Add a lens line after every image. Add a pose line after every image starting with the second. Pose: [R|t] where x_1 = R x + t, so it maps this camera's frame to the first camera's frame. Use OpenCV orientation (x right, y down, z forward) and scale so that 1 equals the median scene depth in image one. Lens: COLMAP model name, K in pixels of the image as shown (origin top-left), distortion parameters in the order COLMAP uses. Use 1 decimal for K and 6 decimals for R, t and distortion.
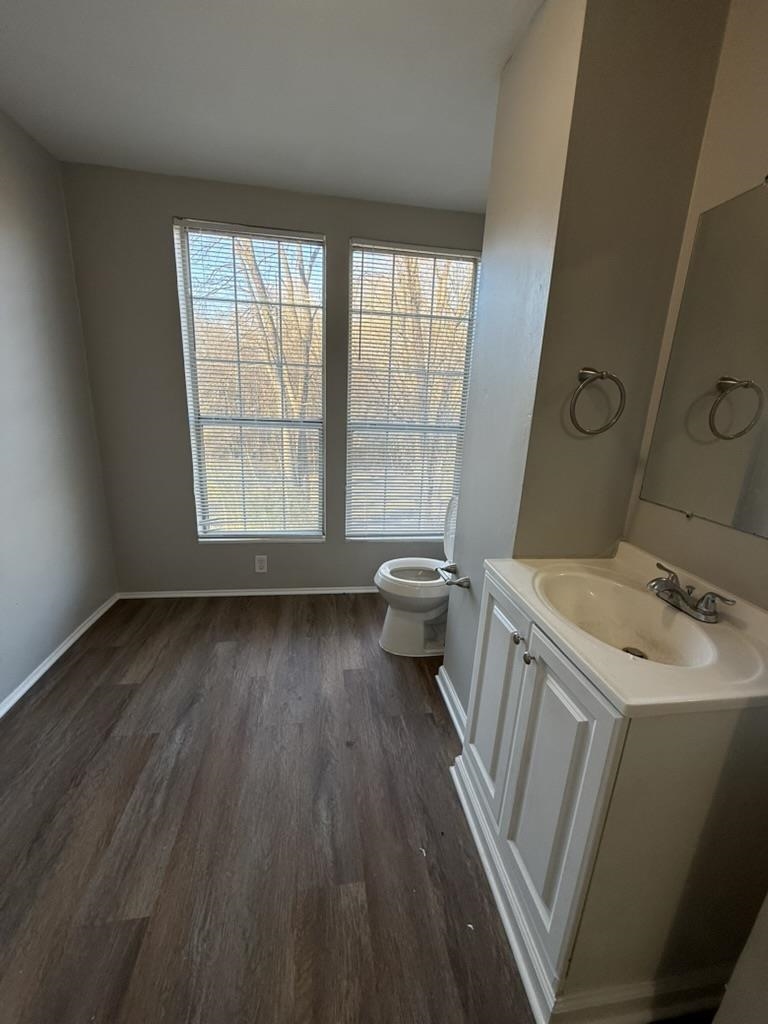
lens RADIAL K [[405.7, 0, 384.0], [0, 405.7, 512.0], [0, 0, 1]] dist [0.001785, -0.000299]
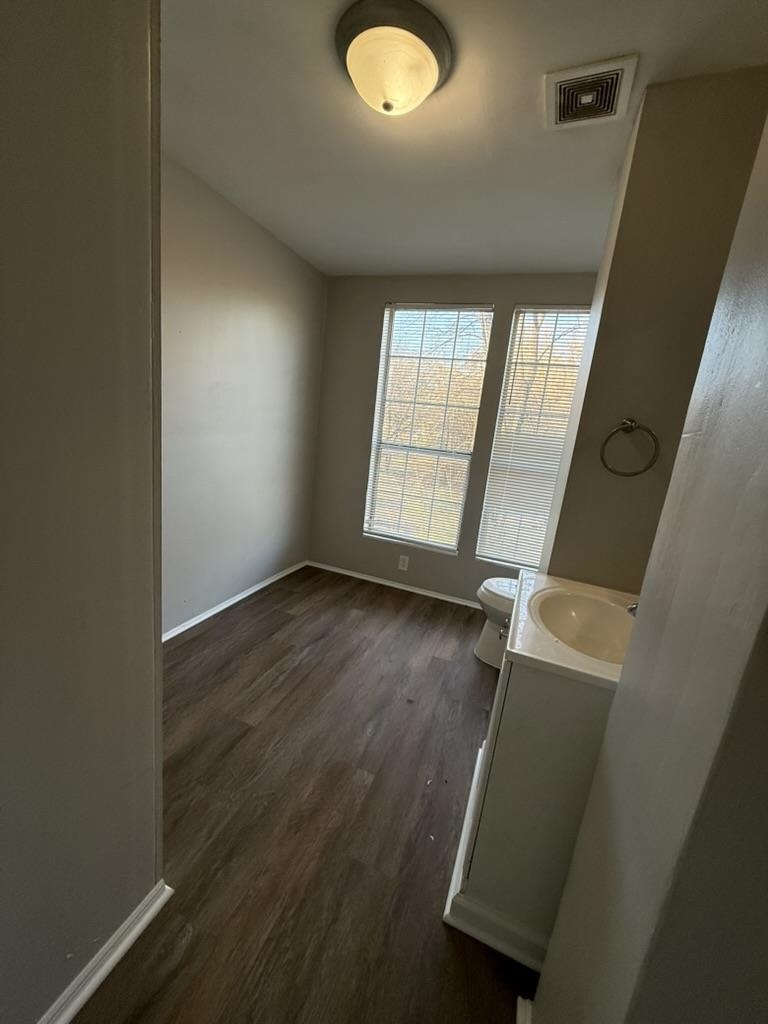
lens RADIAL K [[405.7, 0, 384.0], [0, 405.7, 512.0], [0, 0, 1]] dist [0.001785, -0.000299]
pose [[0.866701, 0.152870, -0.474827, 0.279008], [-0.192994, 0.980517, -0.036597, 0.045779], [0.459982, 0.123358, 0.879318, -0.170296]]
